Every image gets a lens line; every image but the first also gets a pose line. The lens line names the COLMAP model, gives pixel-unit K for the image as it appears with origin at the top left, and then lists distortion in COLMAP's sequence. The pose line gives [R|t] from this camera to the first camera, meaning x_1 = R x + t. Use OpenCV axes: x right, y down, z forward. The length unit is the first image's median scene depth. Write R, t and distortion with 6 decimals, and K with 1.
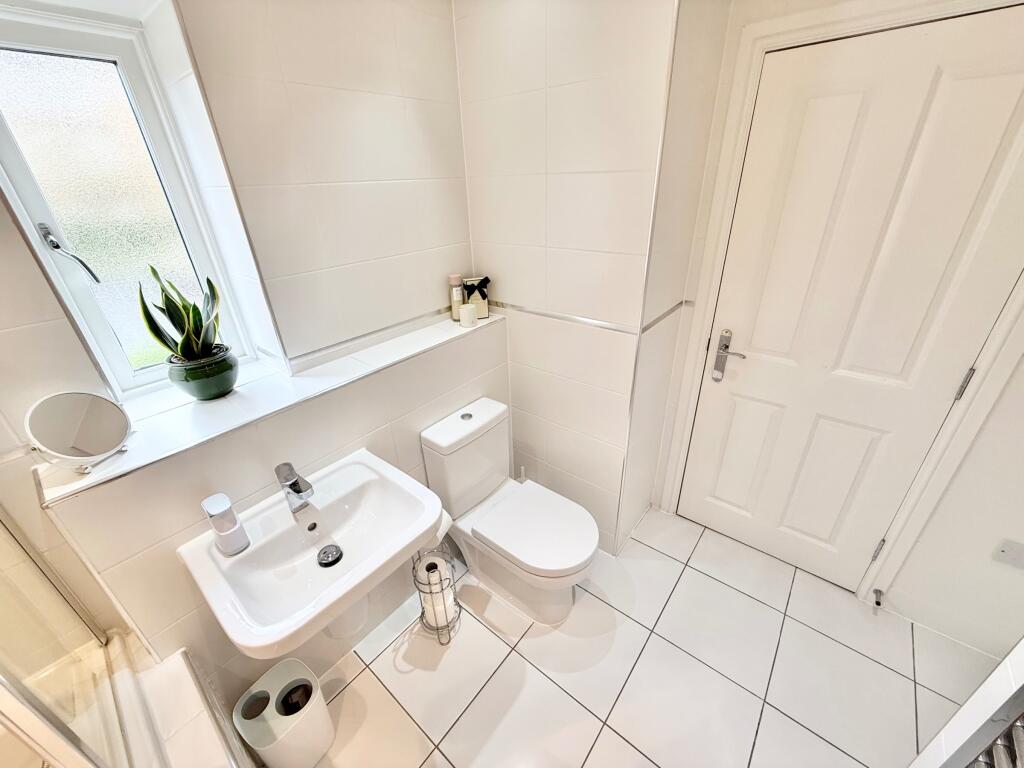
lens RADIAL K [[408.1, 0, 512.0], [0, 408.1, 385.5], [0, 0, 1]] dist [-0.000014, 0.000860]
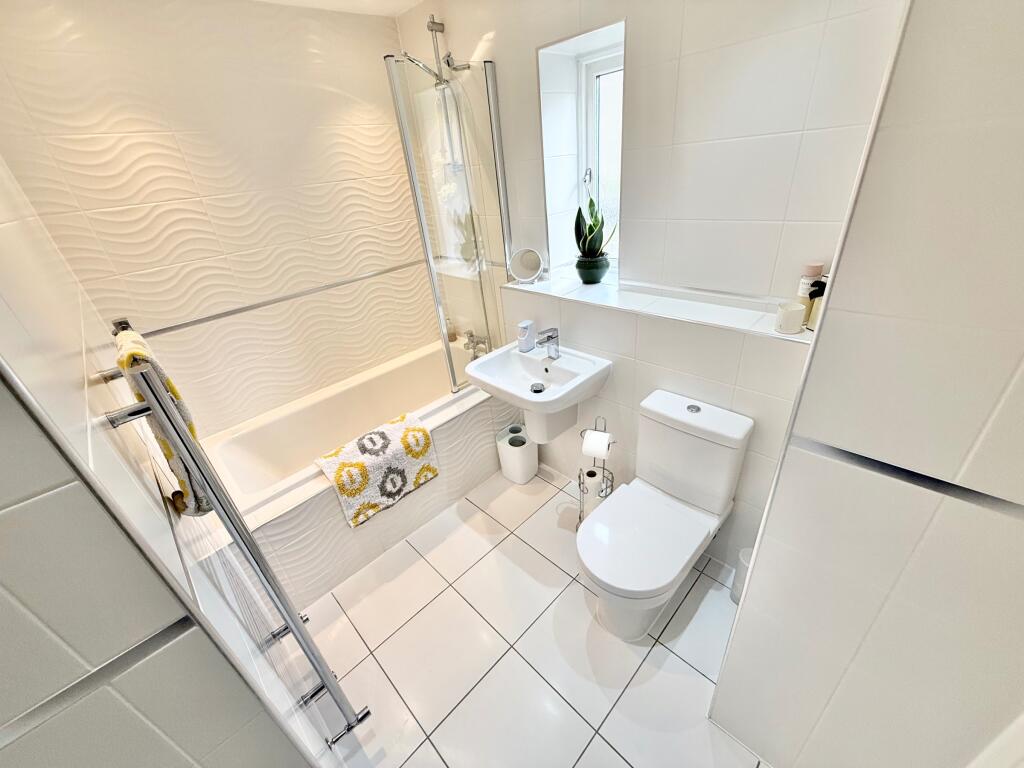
lens RADIAL K [[408.1, 0, 511.7], [0, 408.1, 386.0], [0, 0, 1]] dist [-0.000014, 0.000860]
pose [[-0.091416, 0.522168, -0.847929, 0.768768], [-0.359270, 0.776853, 0.517132, -0.328817], [0.928746, 0.351909, 0.116583, 0.560730]]
